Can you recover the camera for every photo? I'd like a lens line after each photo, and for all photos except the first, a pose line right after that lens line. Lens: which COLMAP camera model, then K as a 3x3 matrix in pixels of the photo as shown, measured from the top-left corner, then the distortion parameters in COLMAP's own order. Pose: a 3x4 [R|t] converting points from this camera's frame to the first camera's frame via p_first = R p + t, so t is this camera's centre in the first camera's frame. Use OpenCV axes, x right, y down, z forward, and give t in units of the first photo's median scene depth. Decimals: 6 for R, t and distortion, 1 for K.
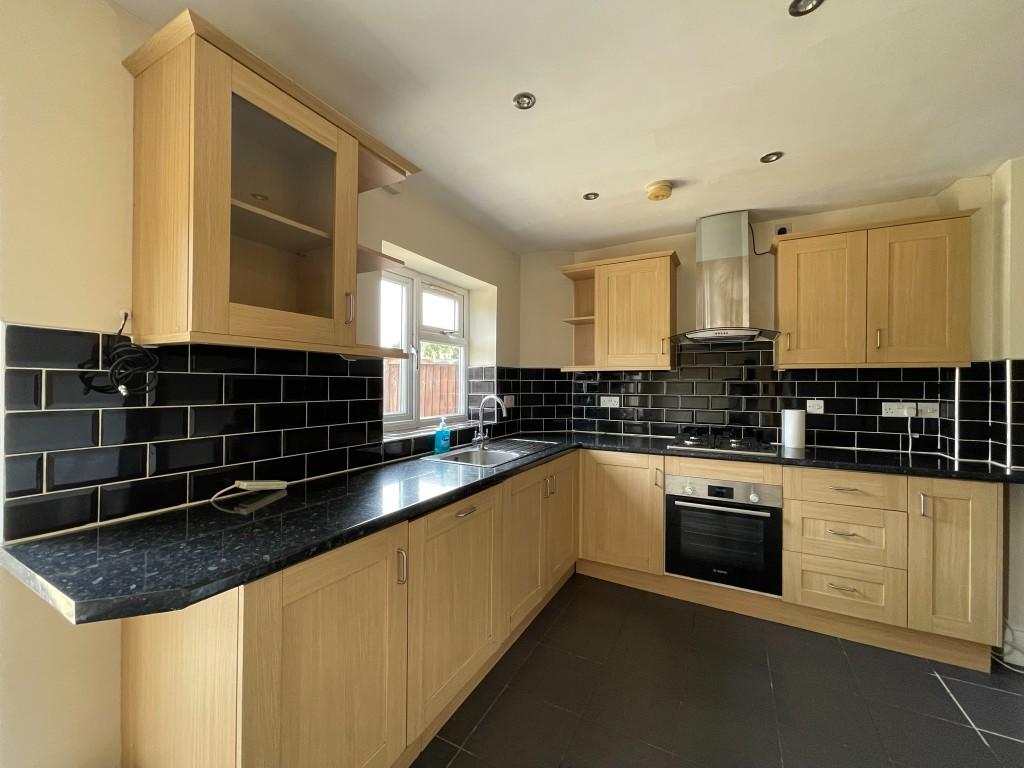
lens RADIAL K [[412.0, 0, 509.2], [0, 412.0, 383.2], [0, 0, 1]] dist [0.002186, -0.000080]
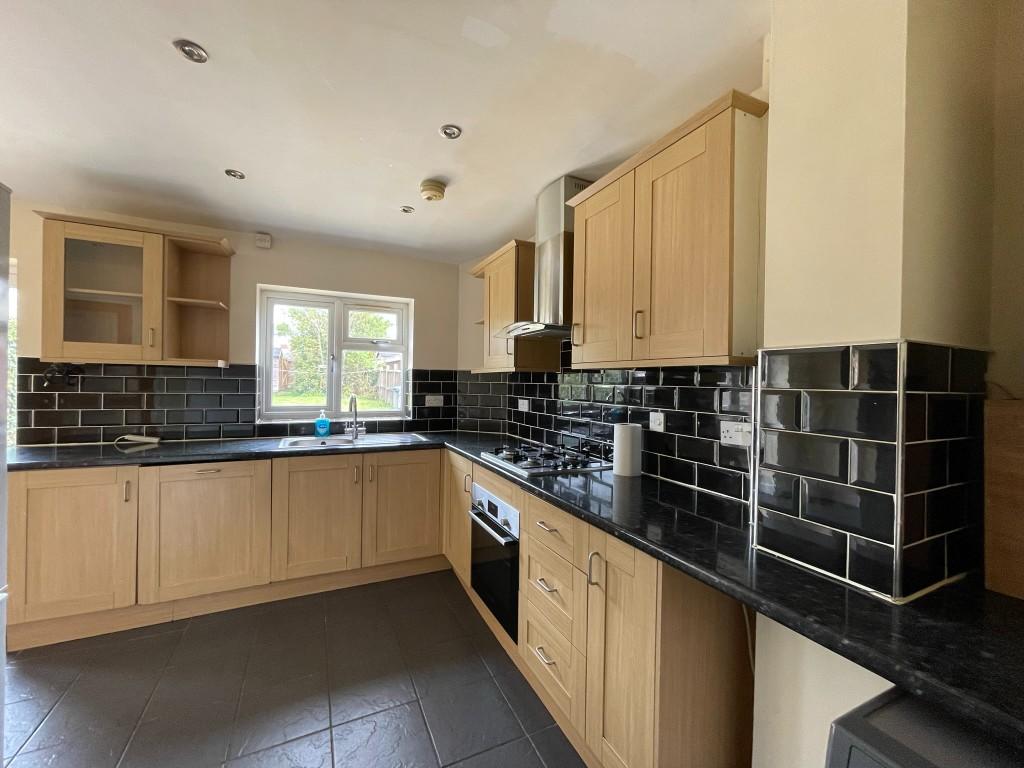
lens RADIAL K [[412.0, 0, 509.2], [0, 412.0, 383.0], [0, 0, 1]] dist [0.002186, -0.000080]
pose [[0.807599, 0.009977, -0.589647, 0.999066], [-0.010897, 0.999939, 0.001995, -0.009286], [0.589631, 0.004814, 0.807658, 0.285523]]
